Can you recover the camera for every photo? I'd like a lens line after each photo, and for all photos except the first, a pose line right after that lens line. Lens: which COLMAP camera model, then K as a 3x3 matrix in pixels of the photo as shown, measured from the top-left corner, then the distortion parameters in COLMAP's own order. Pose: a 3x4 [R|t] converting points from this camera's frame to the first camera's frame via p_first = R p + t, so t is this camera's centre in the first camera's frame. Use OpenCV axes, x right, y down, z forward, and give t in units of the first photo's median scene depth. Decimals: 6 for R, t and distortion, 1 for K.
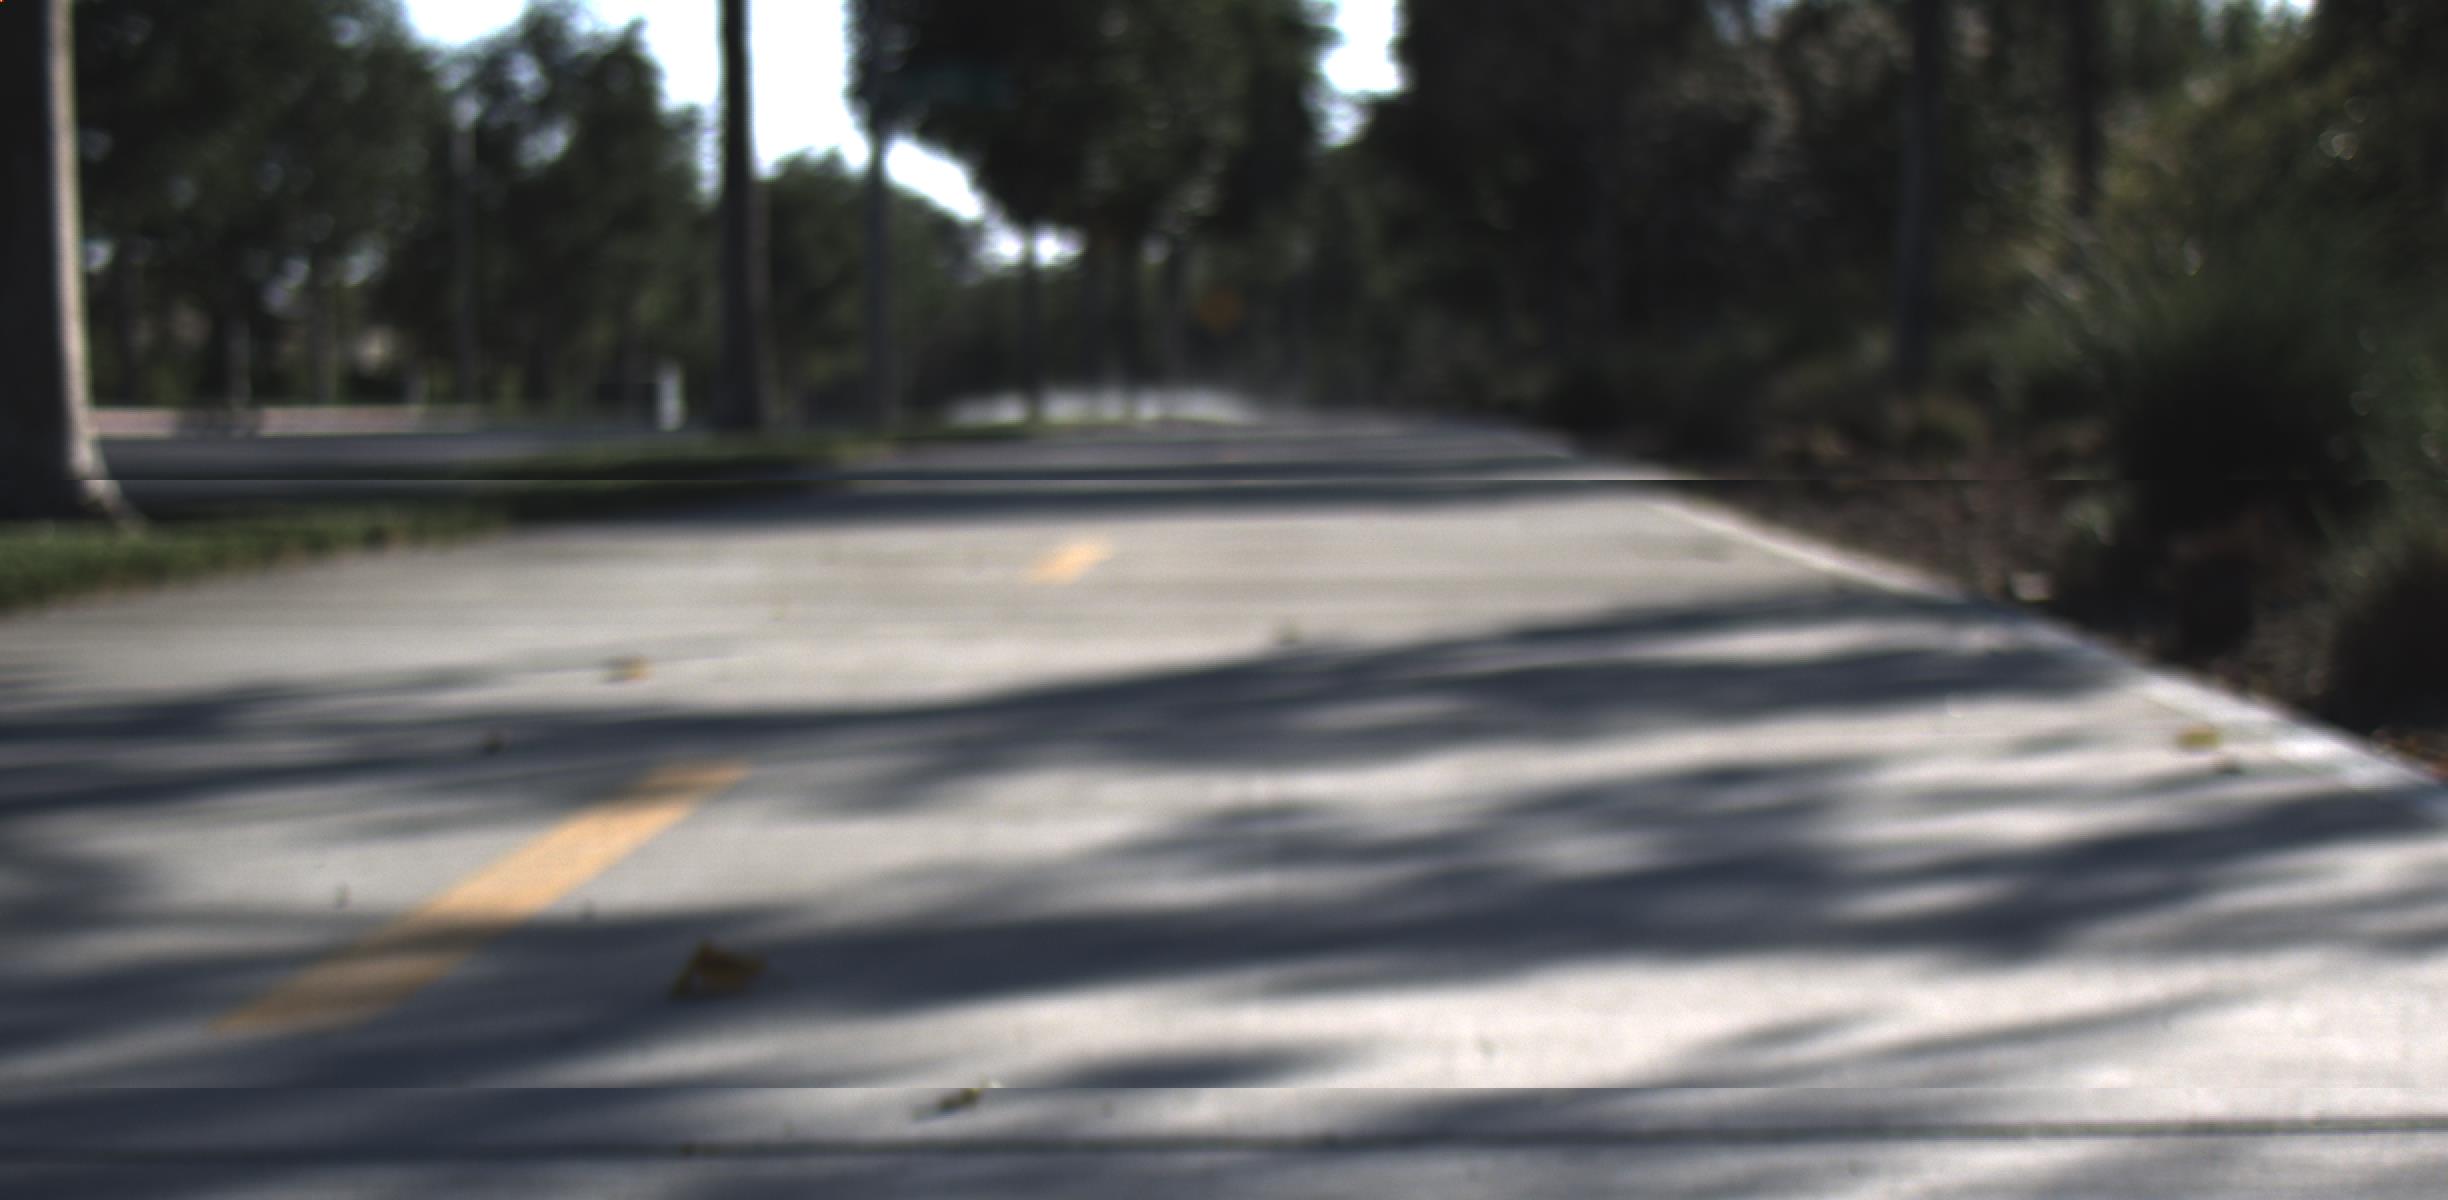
lens RADIAL K [[5396.8, 0, 1224.0], [0, 5396.8, 600.0], [0, 0, 1]] dist [0.014846, 0.184418]
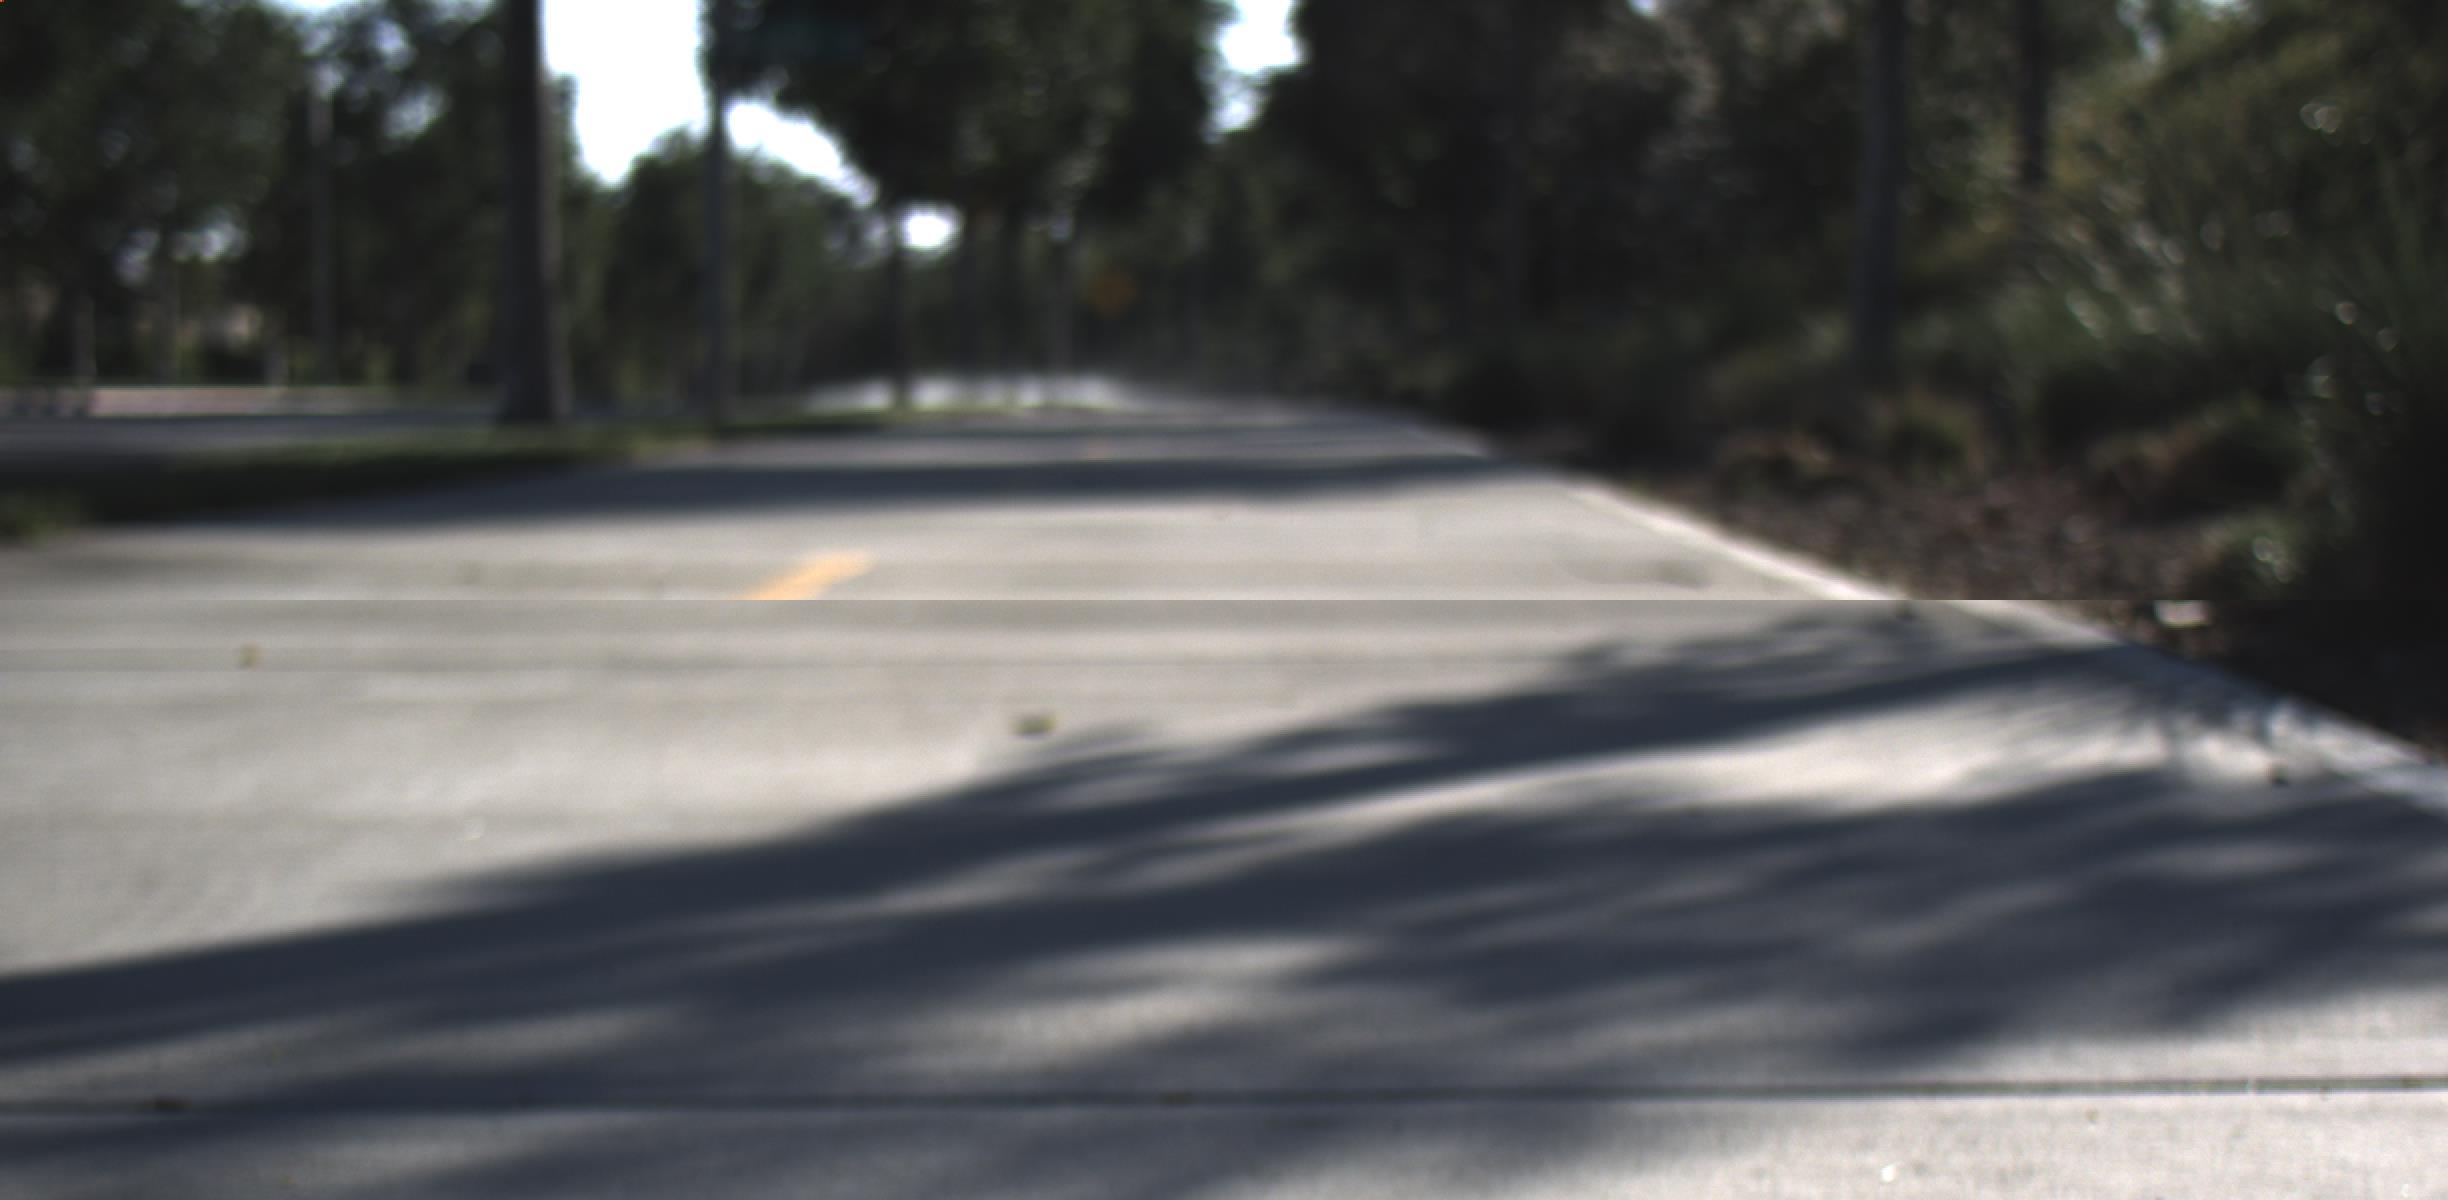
lens RADIAL K [[3926.8, 0, 1224.0], [0, 3926.8, 600.0], [0, 0, 1]] dist [0.006475, -0.013991]
pose [[0.999880, 0.006962, 0.013854, 0.010679], [-0.007231, 0.999784, 0.019504, -0.012958], [-0.013715, -0.019602, 0.999714, 0.301612]]
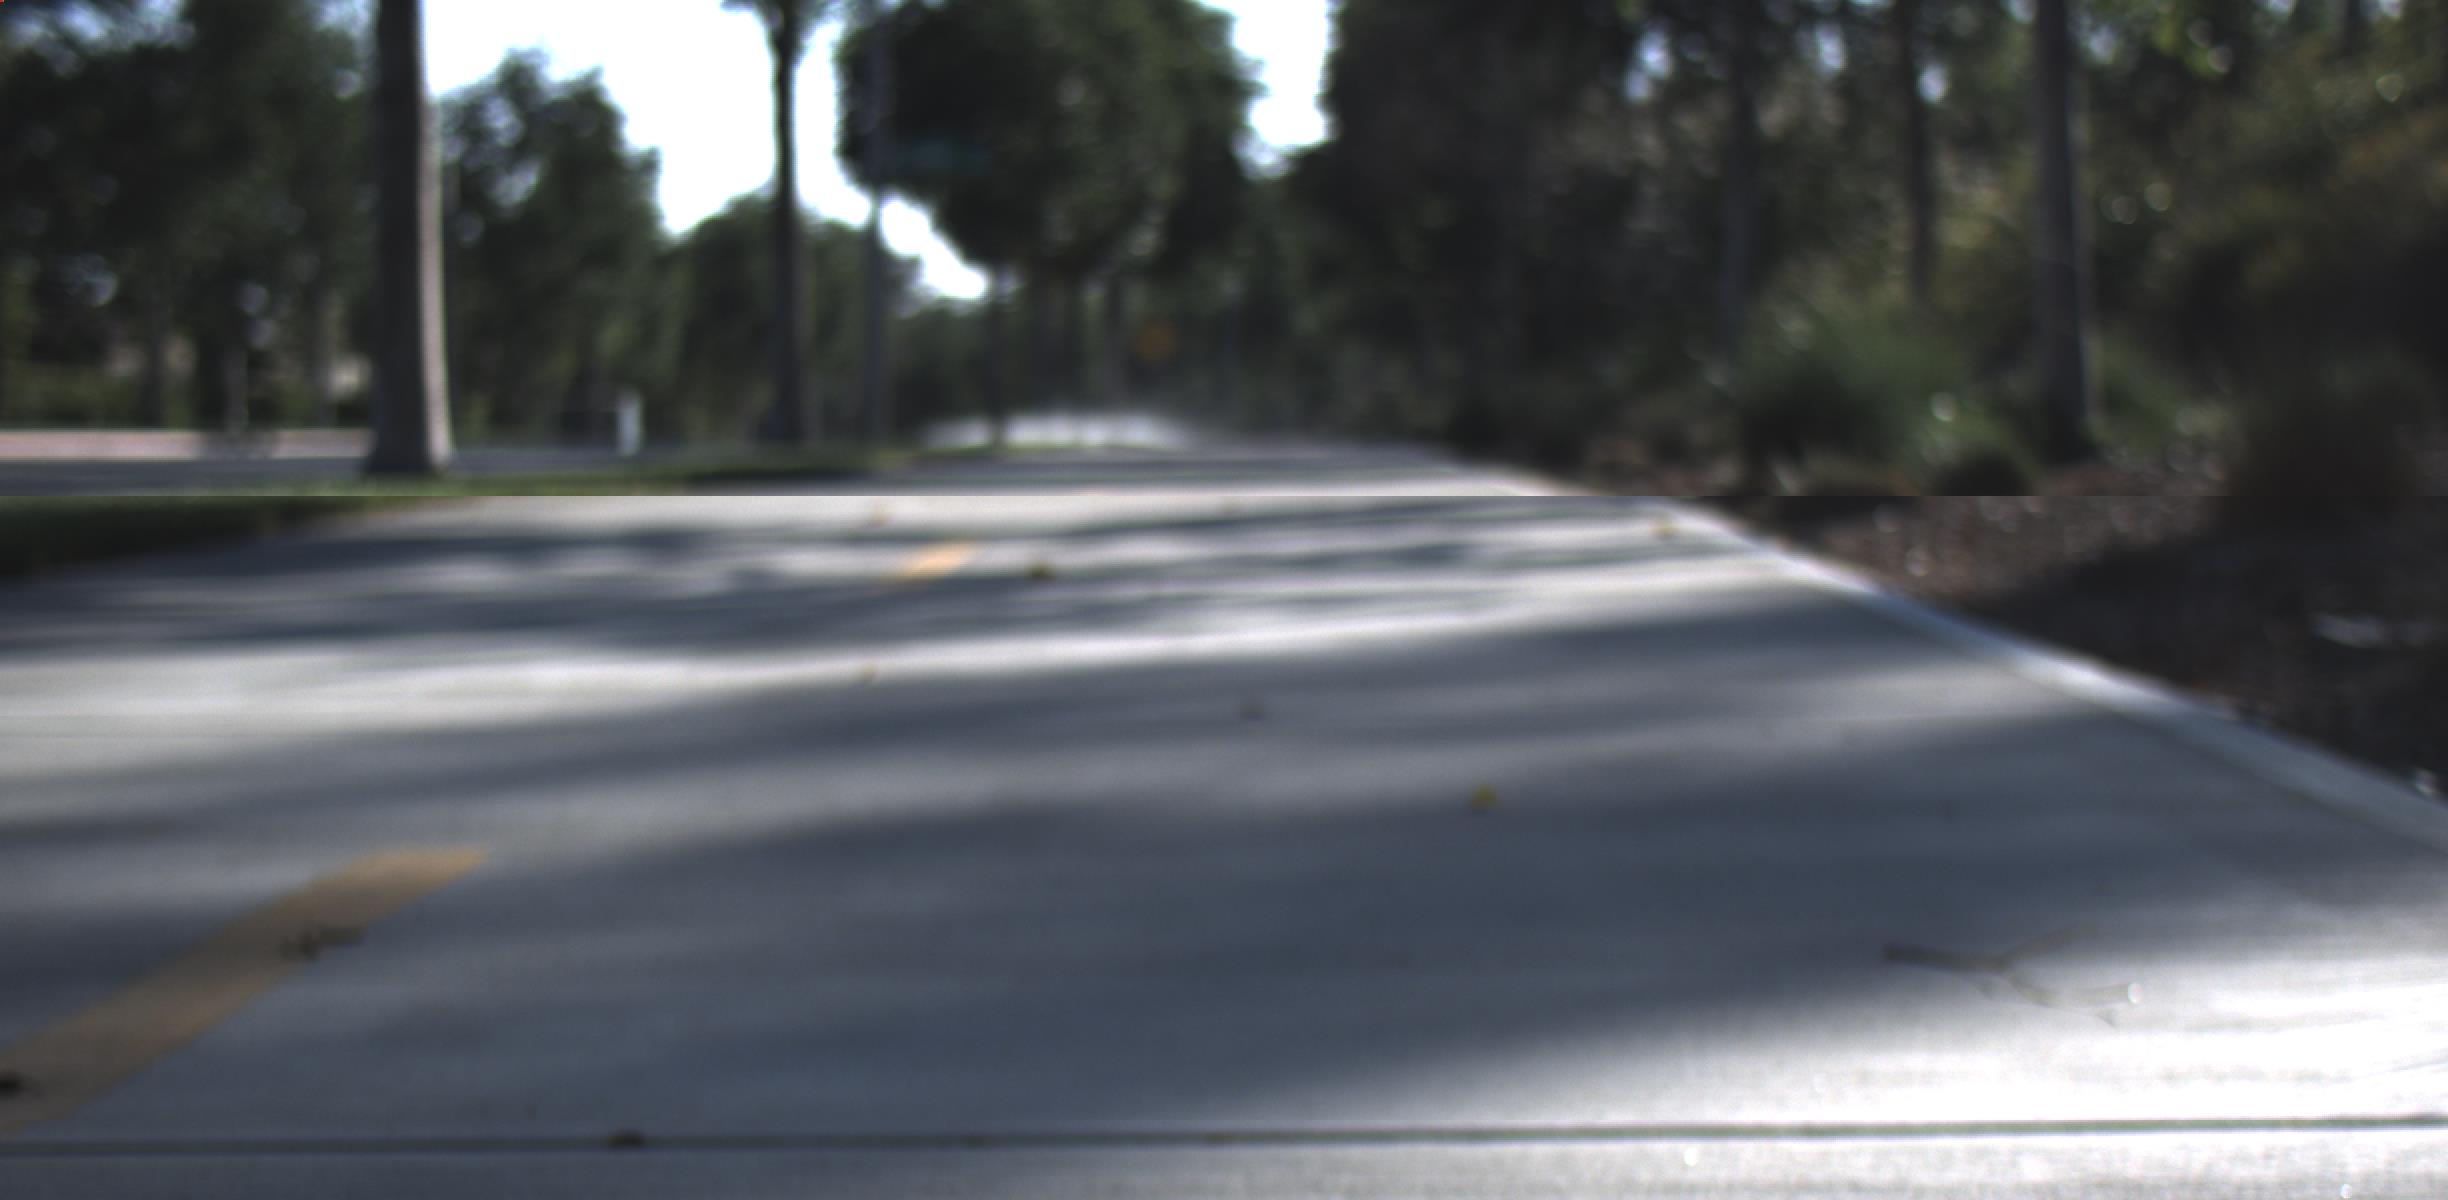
lens RADIAL K [[5396.8, 0, 1224.0], [0, 5396.8, 600.0], [0, 0, 1]] dist [0.014846, 0.184418]
pose [[0.999905, 0.002698, 0.013501, -0.002225], [-0.002620, 0.999980, -0.005779, 0.004678], [-0.013516, 0.005743, 0.999892, -0.100915]]
